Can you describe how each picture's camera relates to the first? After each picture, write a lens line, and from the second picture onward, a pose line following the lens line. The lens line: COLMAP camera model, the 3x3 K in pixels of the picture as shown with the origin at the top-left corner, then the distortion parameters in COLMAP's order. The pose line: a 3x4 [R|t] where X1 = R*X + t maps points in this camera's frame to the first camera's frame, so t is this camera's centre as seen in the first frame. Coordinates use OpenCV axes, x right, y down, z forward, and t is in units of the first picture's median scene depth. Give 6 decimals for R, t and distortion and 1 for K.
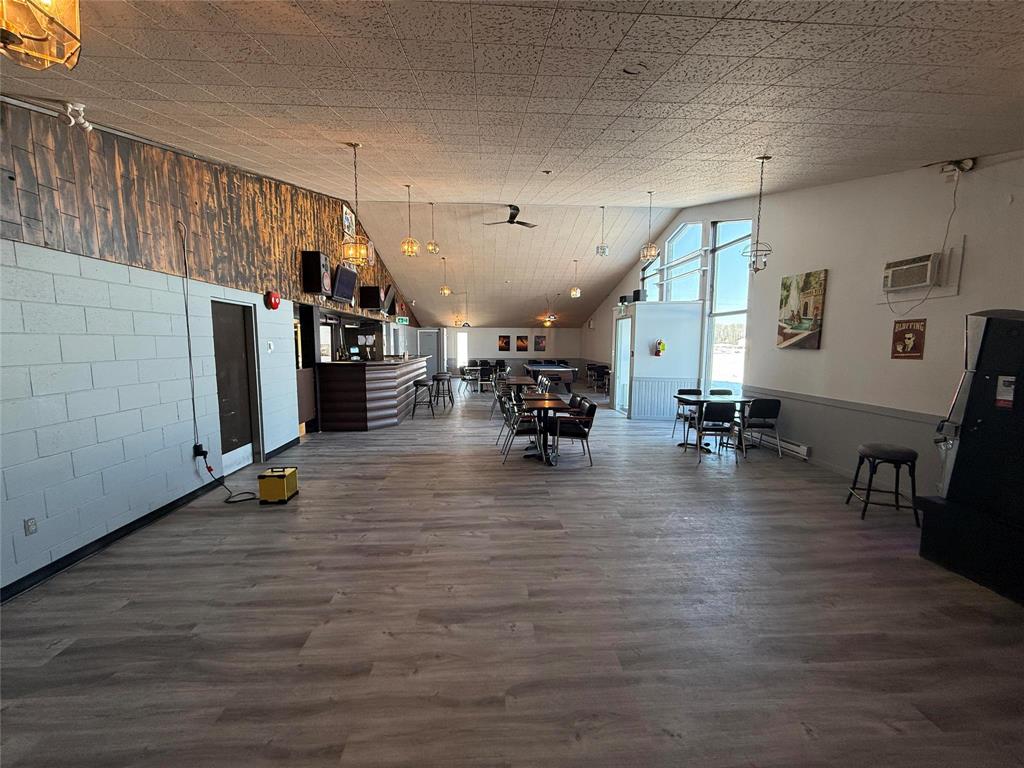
lens RADIAL K [[409.6, 0, 514.9], [0, 409.6, 381.9], [0, 0, 1]] dist [0.018827, -0.000046]
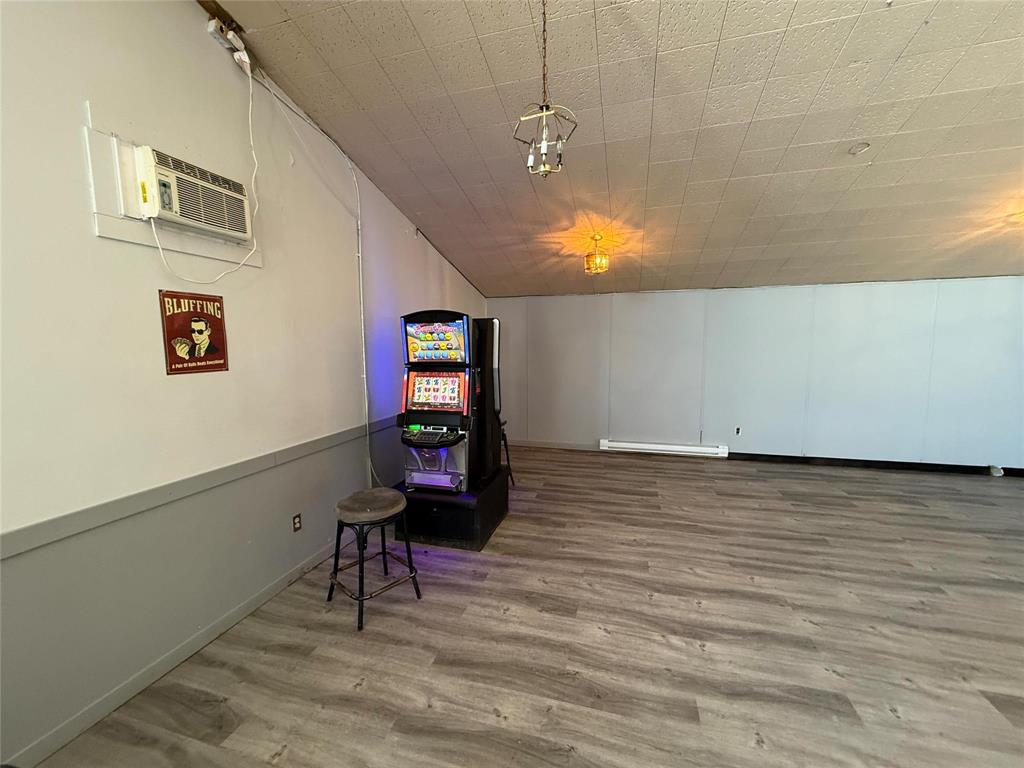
lens RADIAL K [[404.2, 0, 512.0], [0, 404.2, 384.0], [0, 0, 1]] dist [0.000145, -0.000277]
pose [[-0.938297, -0.027100, 0.344767, 0.388201], [0.039510, 0.981997, 0.184716, -0.107545], [-0.343566, 0.186940, -0.920335, 1.221870]]
